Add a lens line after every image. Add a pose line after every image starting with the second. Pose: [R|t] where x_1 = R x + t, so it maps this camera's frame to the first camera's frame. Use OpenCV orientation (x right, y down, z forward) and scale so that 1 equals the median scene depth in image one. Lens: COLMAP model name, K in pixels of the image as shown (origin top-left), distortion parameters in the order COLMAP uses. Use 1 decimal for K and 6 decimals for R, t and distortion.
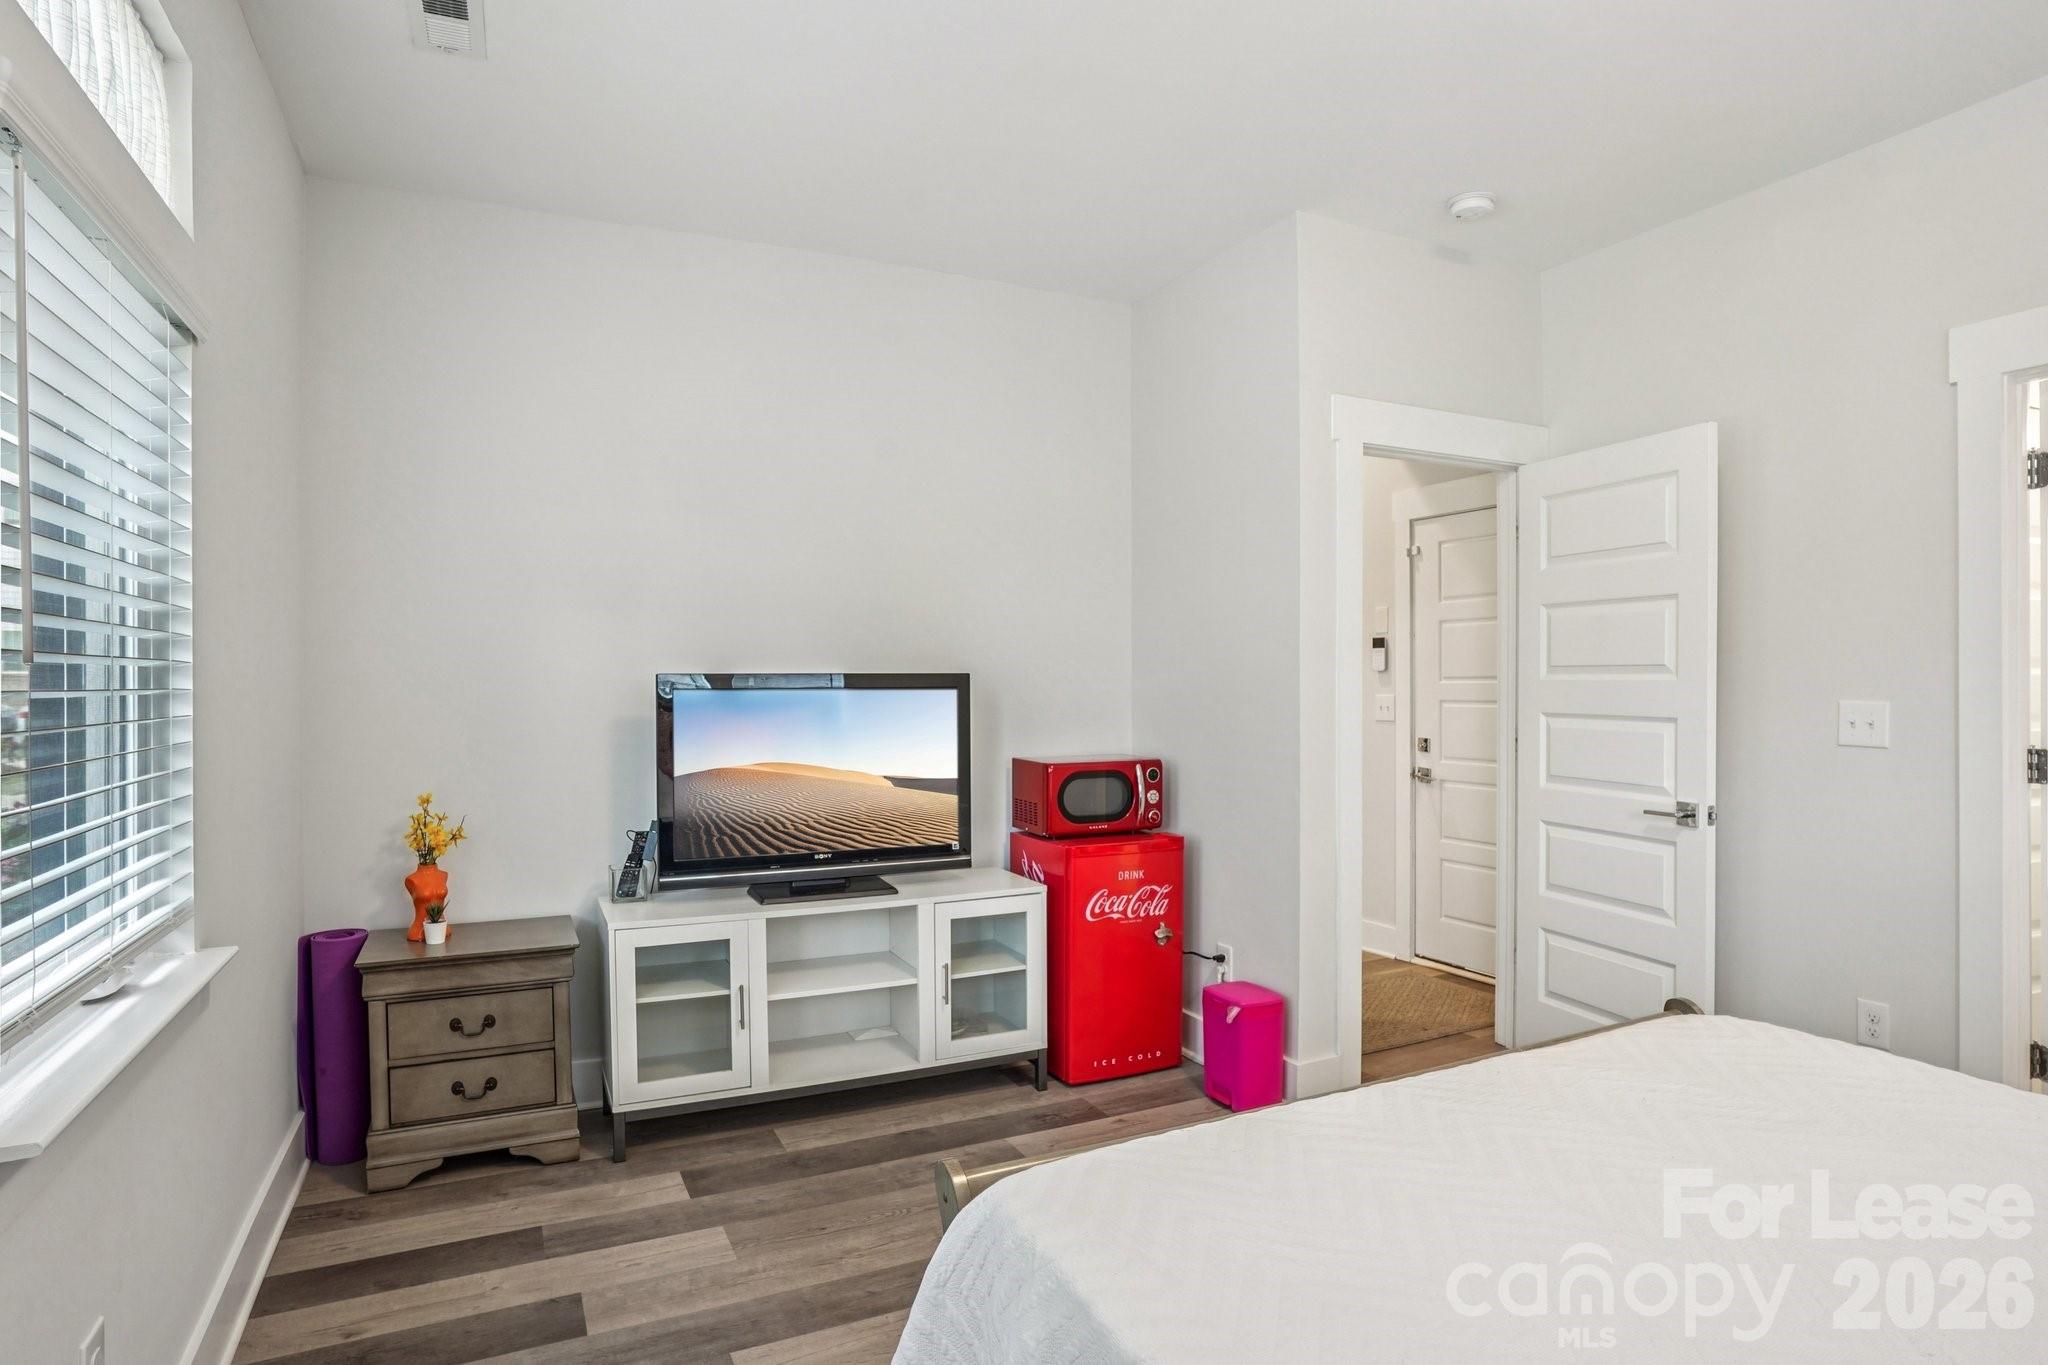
lens RADIAL K [[1121.8, 0, 1024.0], [0, 1121.8, 682.5], [0, 0, 1]] dist [-0.055078, 0.000280]
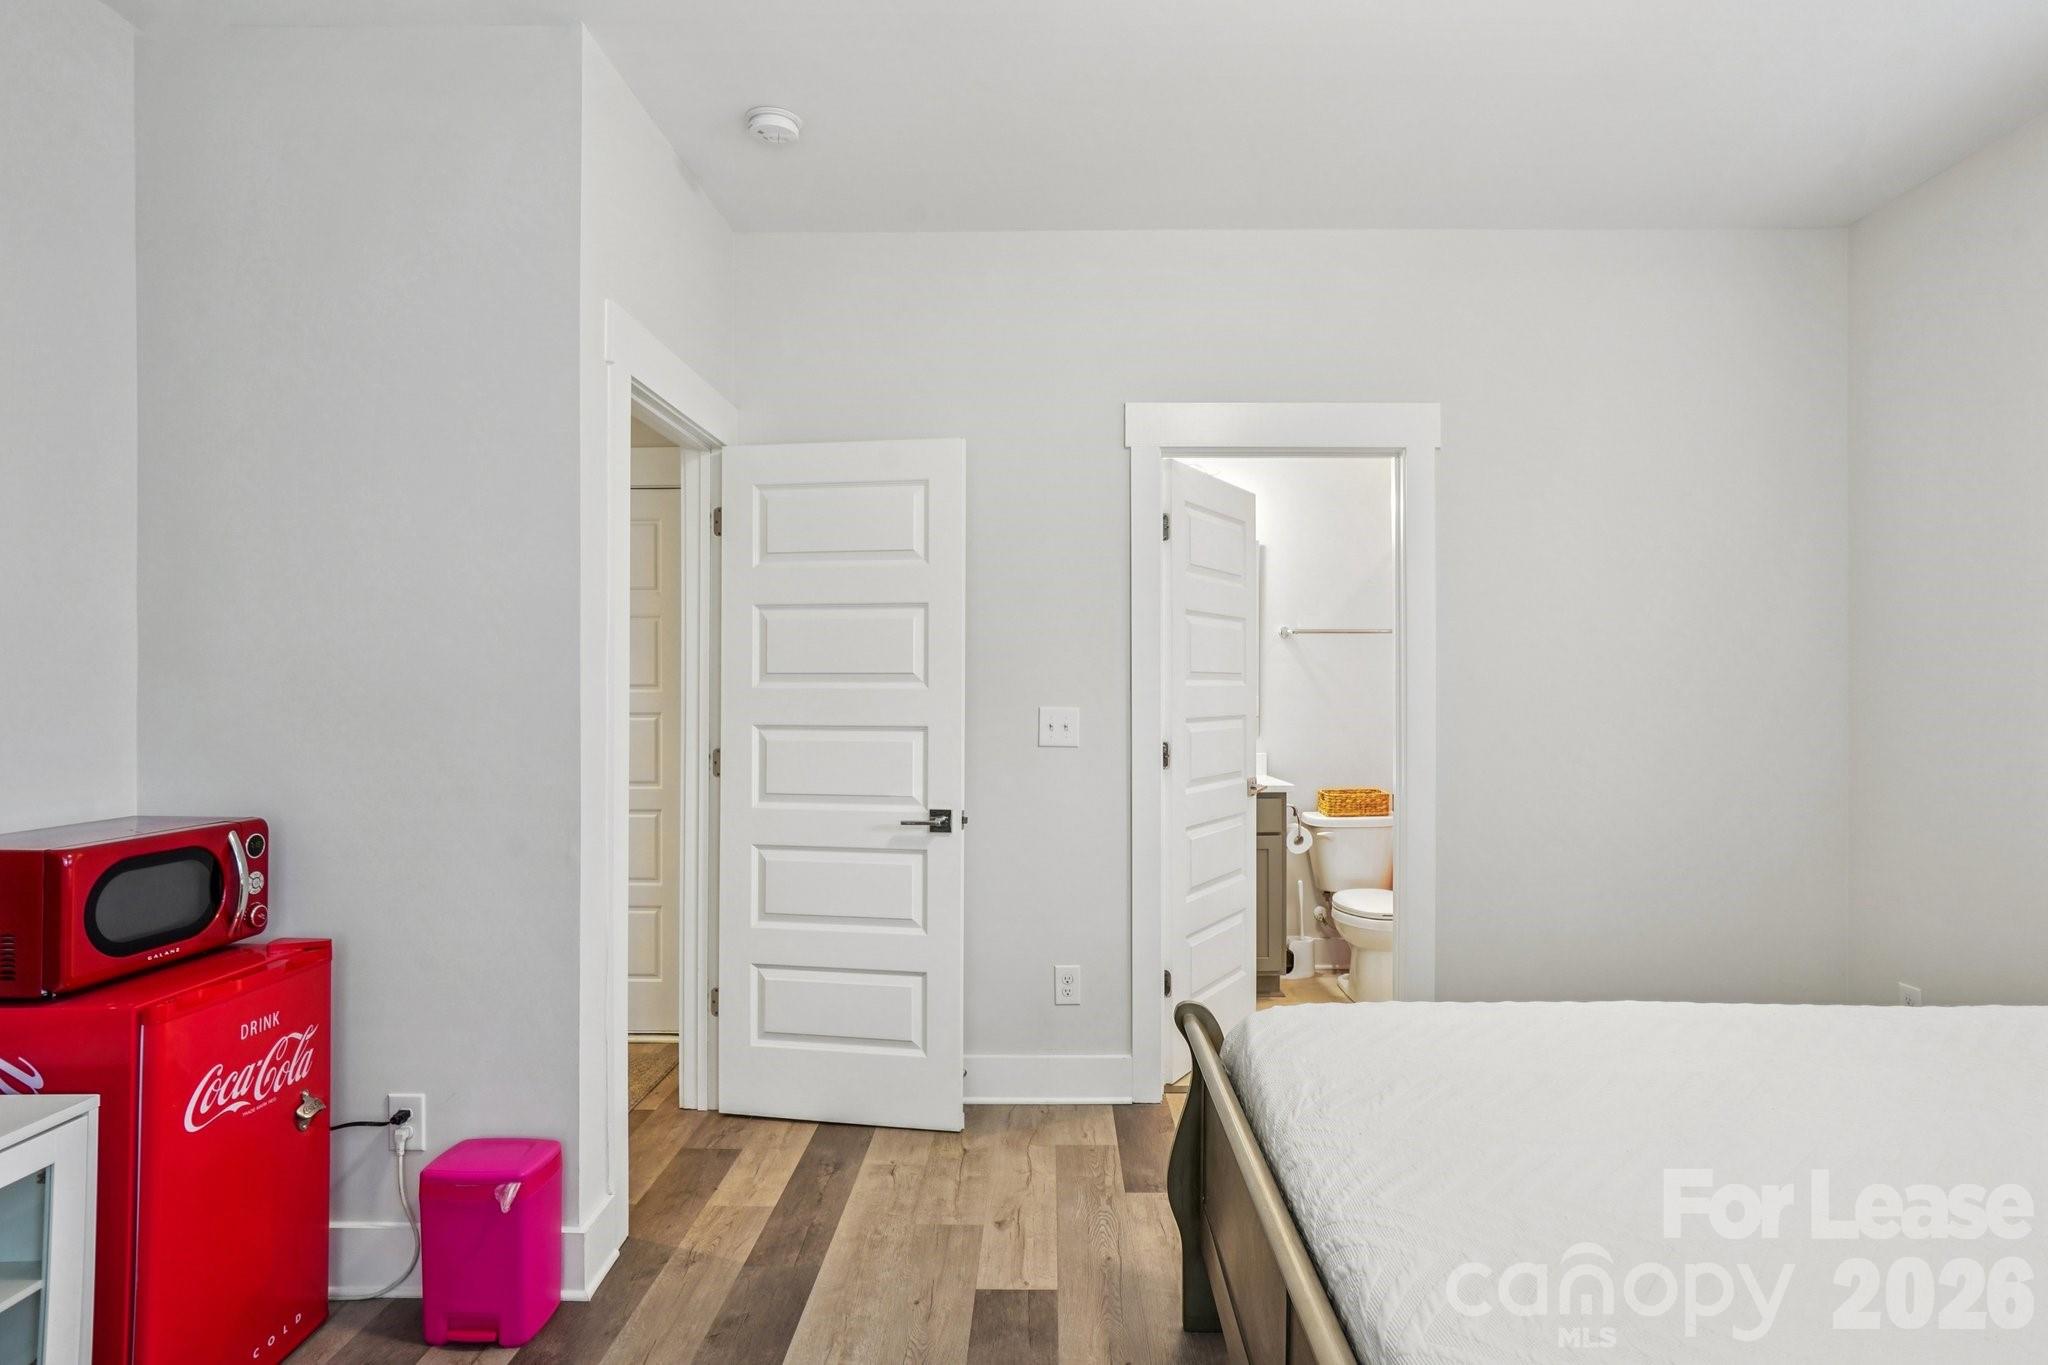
lens RADIAL K [[1092.4, 0, 1024.0], [0, 1092.4, 682.5], [0, 0, 1]] dist [-0.053213, 0.048694]
pose [[0.465610, 0.006778, 0.884964, -0.211821], [-0.000586, 0.999973, -0.007350, -0.000099], [-0.884990, 0.002903, 0.465601, 0.395373]]
